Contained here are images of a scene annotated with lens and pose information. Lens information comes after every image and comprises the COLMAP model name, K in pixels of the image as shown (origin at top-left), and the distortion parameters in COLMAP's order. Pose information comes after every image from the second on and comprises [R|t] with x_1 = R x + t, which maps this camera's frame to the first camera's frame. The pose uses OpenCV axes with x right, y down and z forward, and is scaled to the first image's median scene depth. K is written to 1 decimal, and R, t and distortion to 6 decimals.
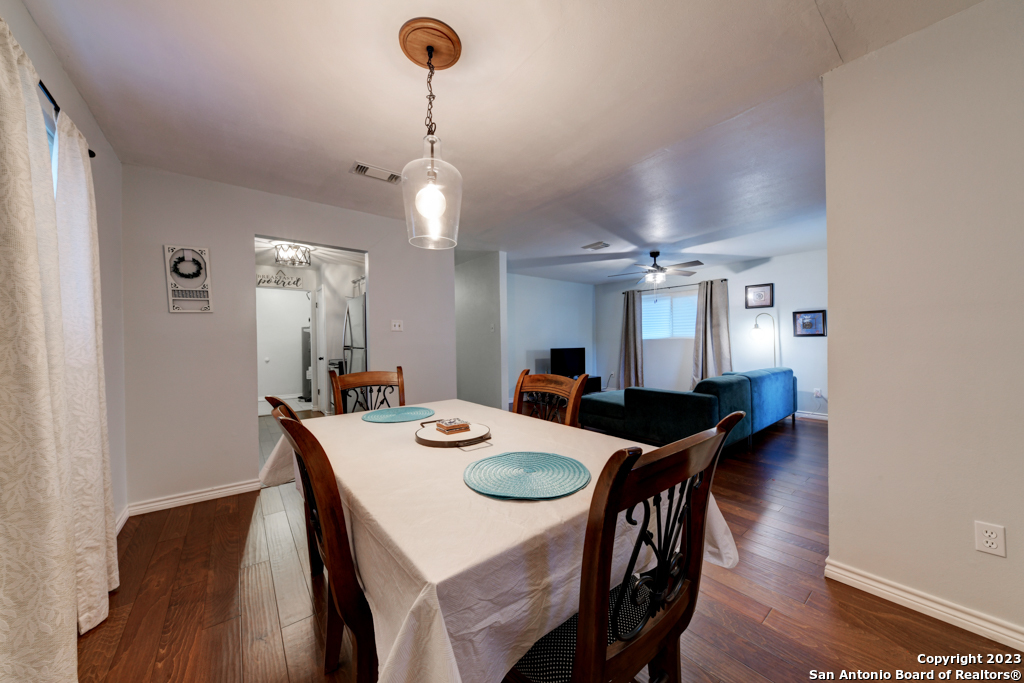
lens RADIAL K [[352.5, 0, 507.6], [0, 352.5, 337.8], [0, 0, 1]] dist [0.000463, -0.000034]
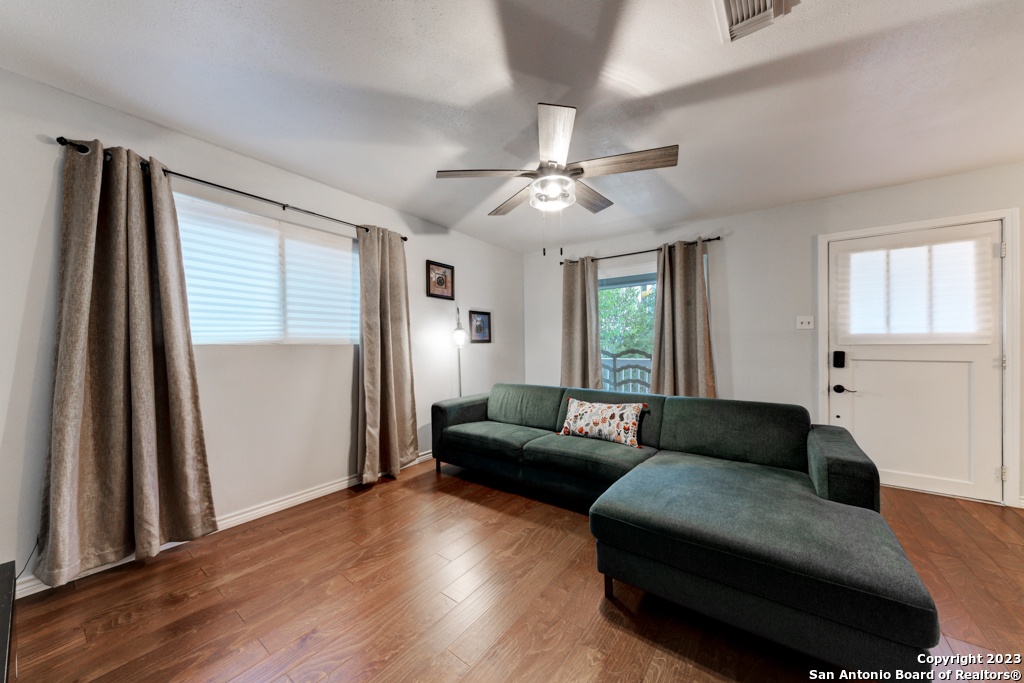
lens RADIAL K [[354.0, 0, 512.8], [0, 354.0, 345.5], [0, 0, 1]] dist [0.000052, -0.000113]
pose [[-0.278457, 0.013079, 0.960360, 0.035859], [0.004060, 0.999914, -0.012441, 0.010925], [-0.960440, 0.000435, -0.278487, 0.951591]]
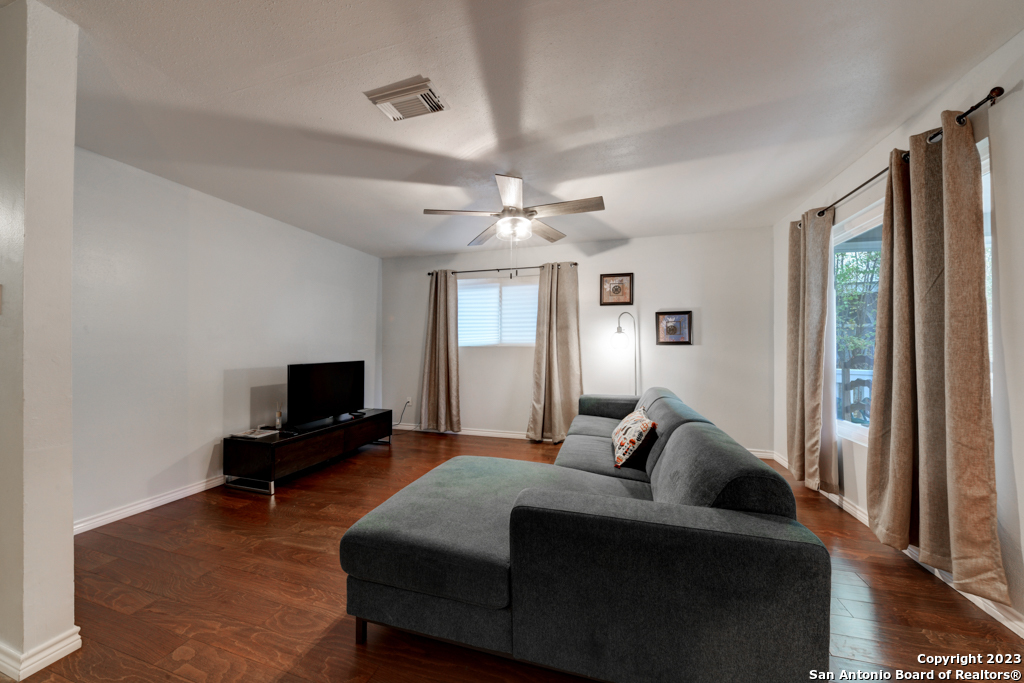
lens RADIAL K [[354.0, 0, 512.8], [0, 354.0, 345.5], [0, 0, 1]] dist [0.000052, -0.000113]
pose [[0.810690, 0.013442, 0.585321, 0.094524], [-0.011944, 0.999908, -0.006420, 0.006087], [-0.585353, -0.001786, 0.810776, 0.474116]]
